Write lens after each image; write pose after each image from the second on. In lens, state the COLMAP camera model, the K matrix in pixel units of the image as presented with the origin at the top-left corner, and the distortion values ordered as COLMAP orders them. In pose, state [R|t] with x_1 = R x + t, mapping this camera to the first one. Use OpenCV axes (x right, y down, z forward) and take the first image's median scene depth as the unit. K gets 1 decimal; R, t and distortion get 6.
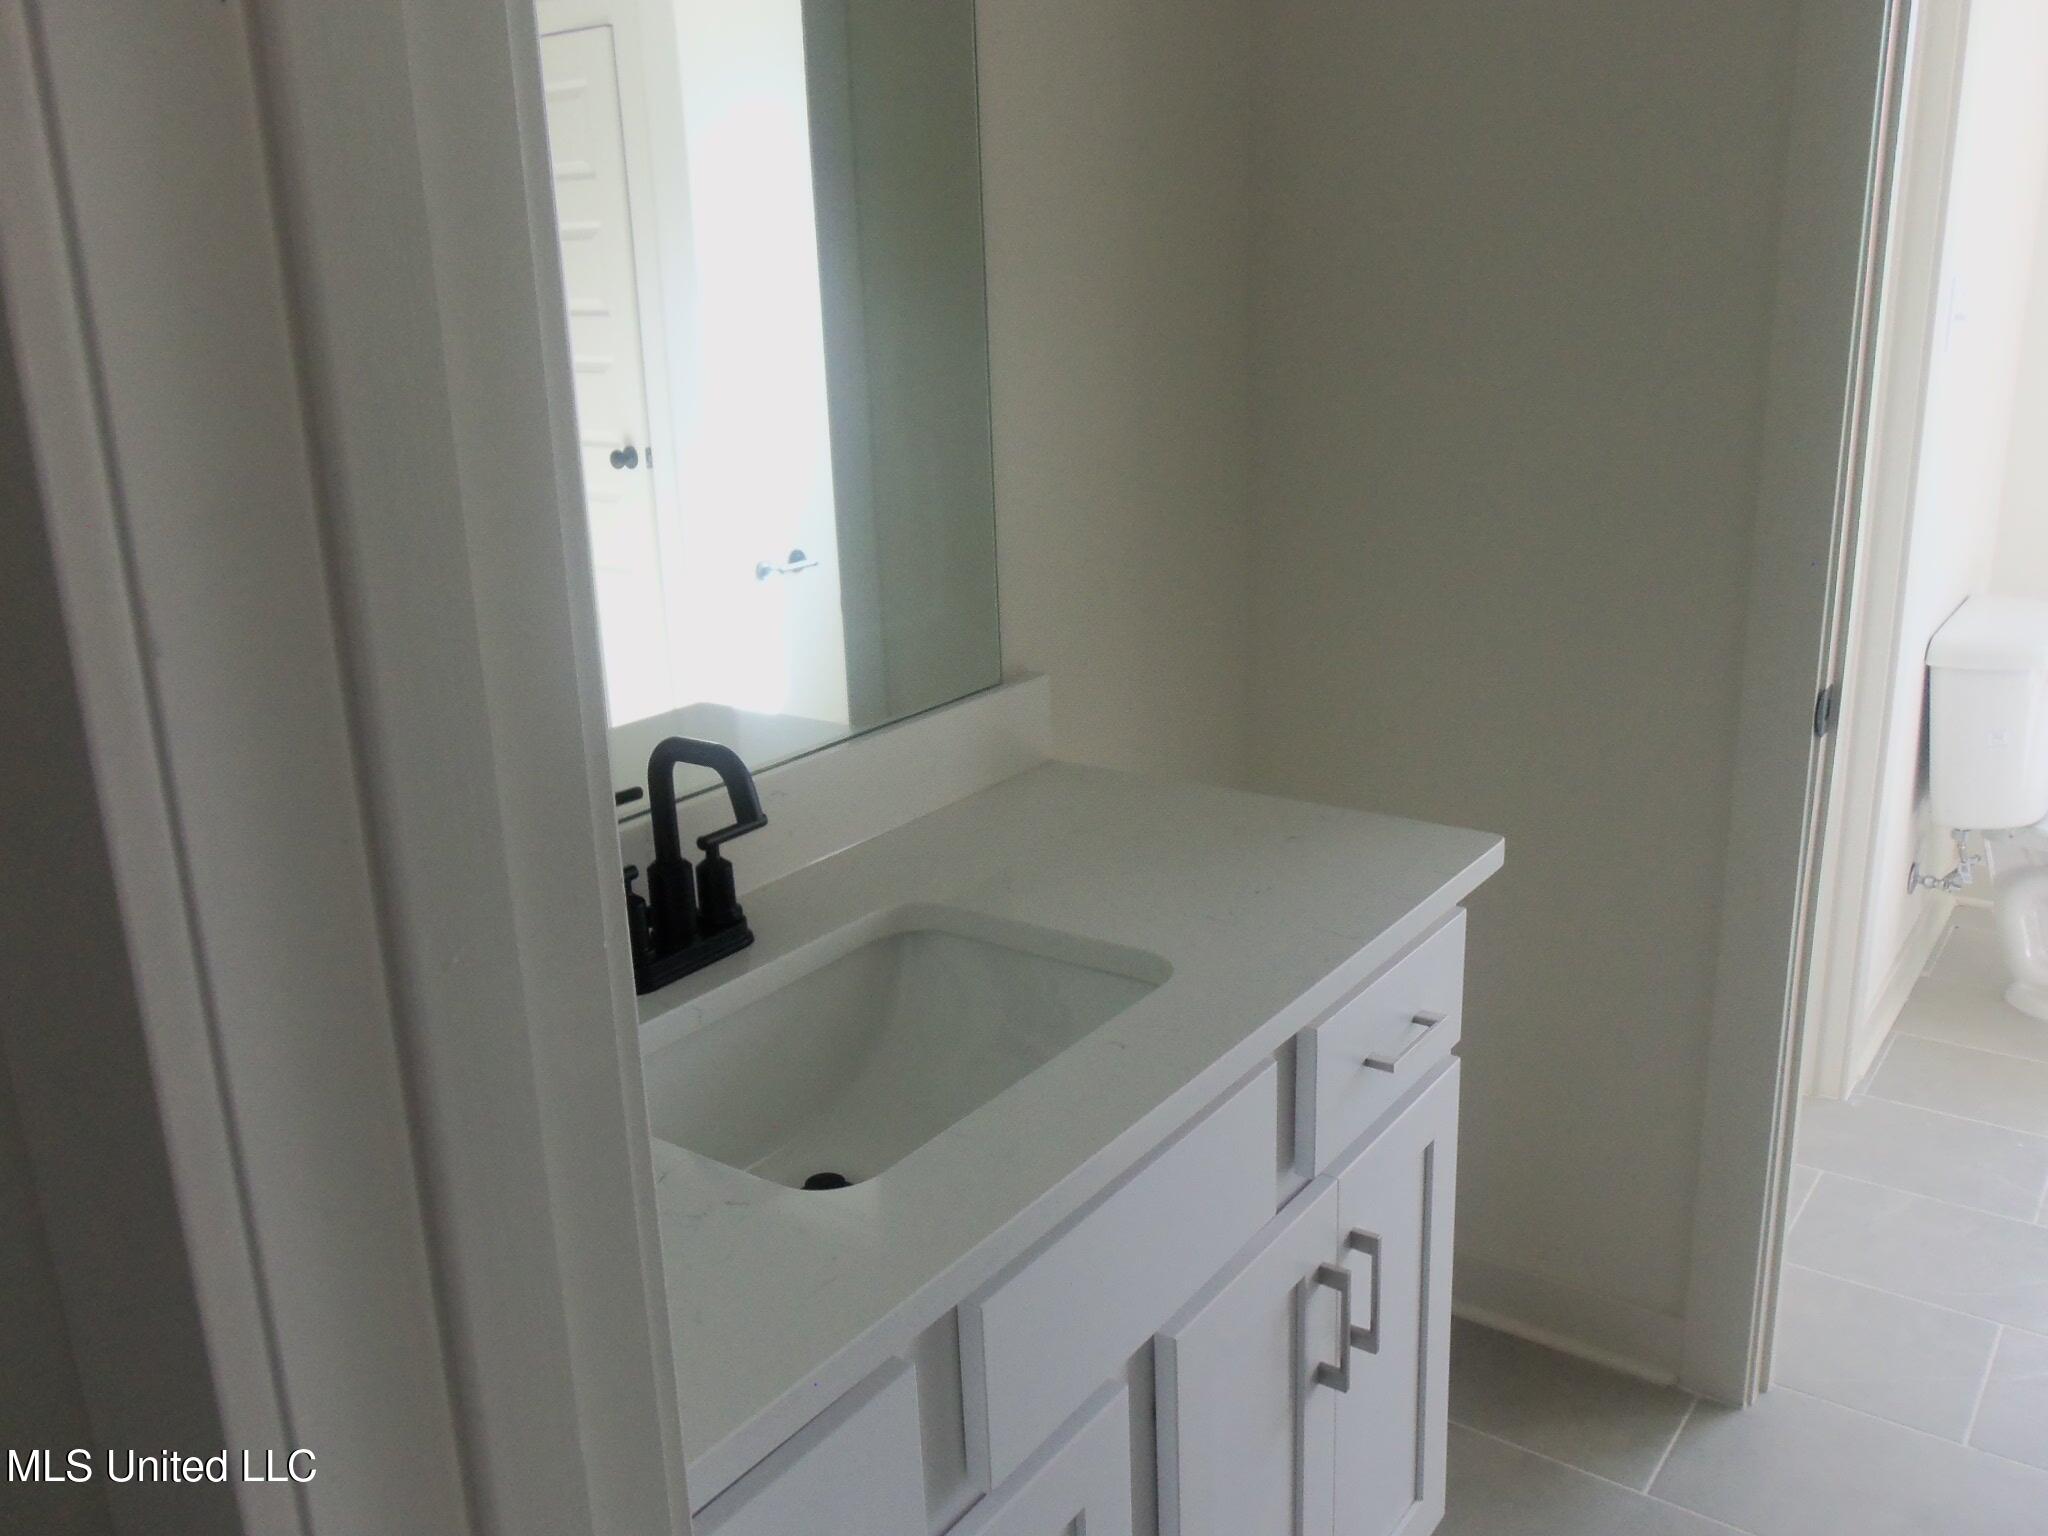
lens RADIAL K [[1703.0, 0, 1024.0], [0, 1703.0, 768.0], [0, 0, 1]] dist [-0.012542, -0.000804]
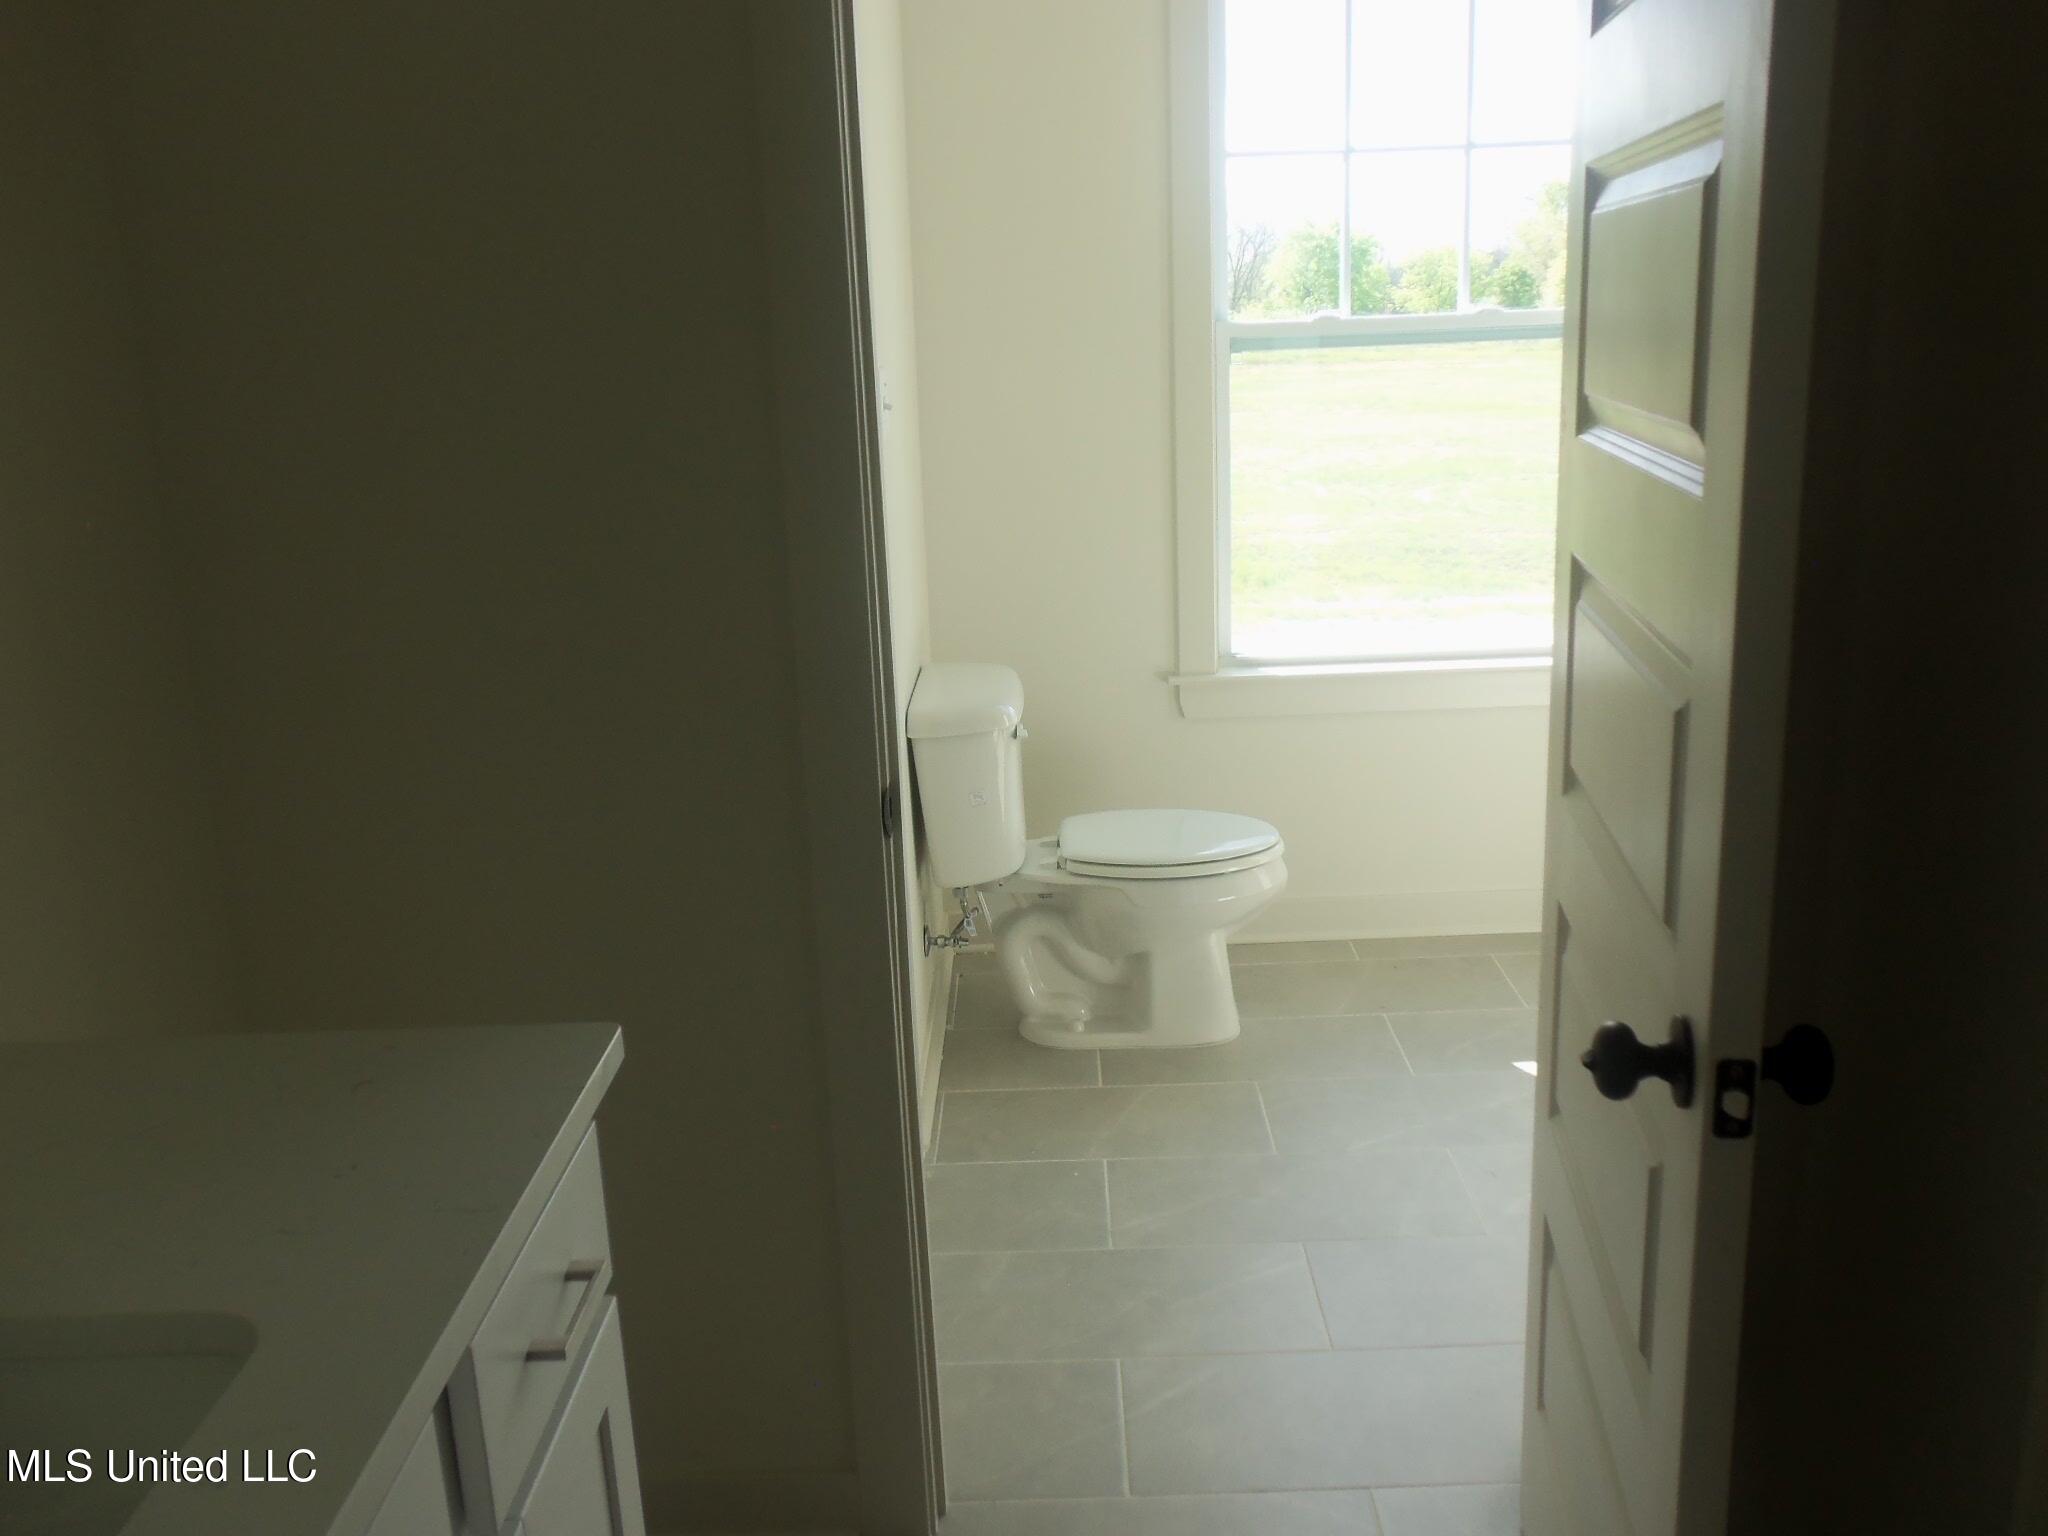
lens RADIAL K [[1703.0, 0, 1024.0], [0, 1703.0, 768.0], [0, 0, 1]] dist [-0.012542, -0.000804]
pose [[0.802631, -0.142977, 0.579086, -0.017341], [0.175707, 0.984442, -0.000475, -0.030100], [-0.570009, 0.102131, 0.815266, 0.113044]]
